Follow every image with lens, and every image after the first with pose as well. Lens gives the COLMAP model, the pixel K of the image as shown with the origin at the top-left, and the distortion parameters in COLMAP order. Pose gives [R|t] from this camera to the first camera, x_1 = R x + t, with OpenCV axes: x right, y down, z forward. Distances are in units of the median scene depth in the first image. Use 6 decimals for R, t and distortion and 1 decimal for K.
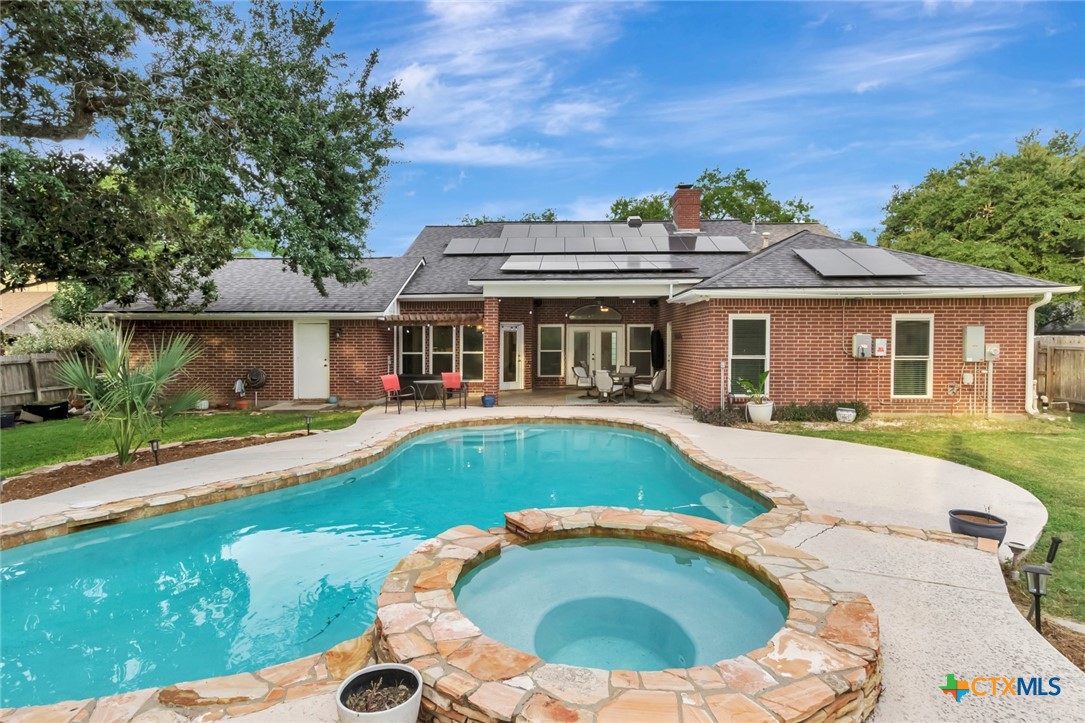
lens RADIAL K [[542.3, 0, 545.8], [0, 542.3, 347.4], [0, 0, 1]] dist [-0.002890, -0.000938]
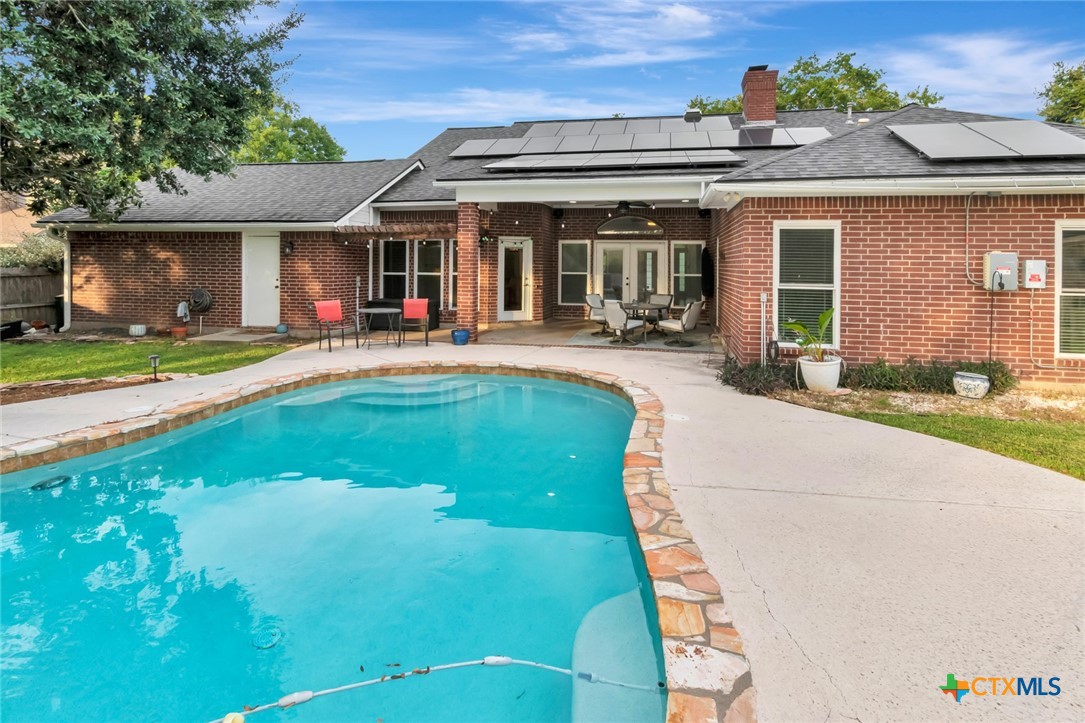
lens RADIAL K [[565.0, 0, 542.5], [0, 565.0, 254.8], [0, 0, 1]] dist [-0.001029, -0.001816]
pose [[0.985505, 0.008209, -0.169450, 0.147194], [-0.012544, 0.999620, -0.024528, 0.000453], [0.169184, 0.026298, 0.985234, 0.229837]]
